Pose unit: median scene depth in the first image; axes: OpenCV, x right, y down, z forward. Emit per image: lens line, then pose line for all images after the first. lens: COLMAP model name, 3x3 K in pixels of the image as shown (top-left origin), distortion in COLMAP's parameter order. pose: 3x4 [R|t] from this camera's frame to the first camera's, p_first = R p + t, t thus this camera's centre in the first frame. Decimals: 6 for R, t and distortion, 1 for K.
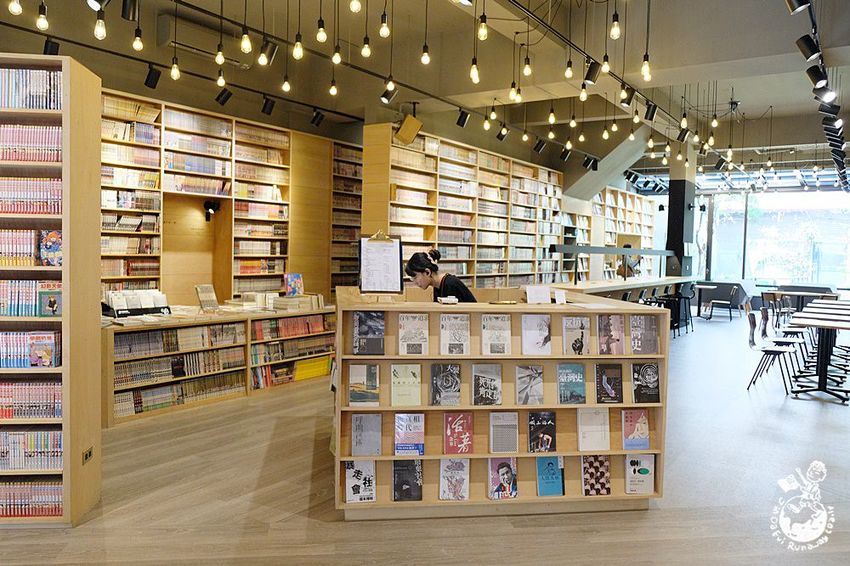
lens RADIAL K [[652.4, 0, 425.0], [0, 652.4, 283.0], [0, 0, 1]] dist [-0.012324, -0.004857]
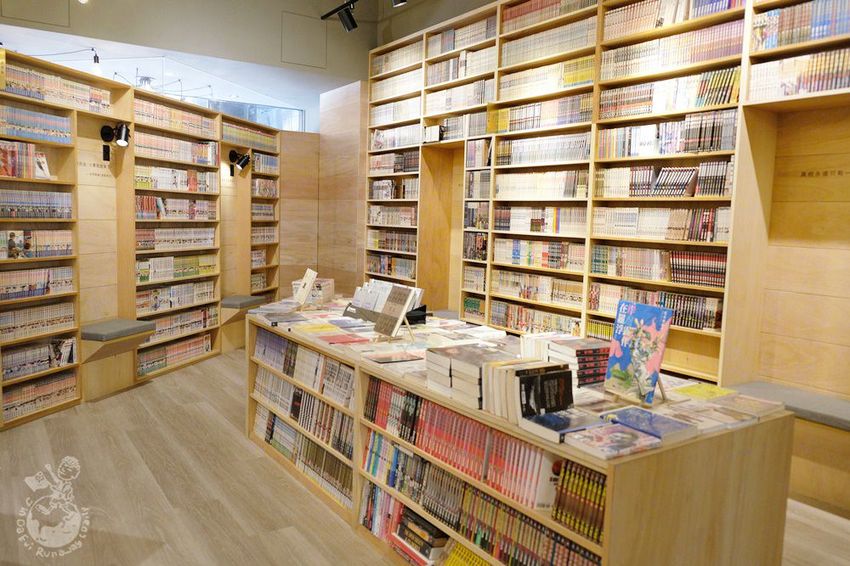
lens RADIAL K [[652.4, 0, 425.0], [0, 652.4, 283.0], [0, 0, 1]] dist [-0.012324, -0.004857]
pose [[-0.365798, 0.058719, -0.928840, 0.111150], [-0.091148, 0.990950, 0.098542, -0.043206], [0.926220, 0.120708, -0.357136, 0.995569]]
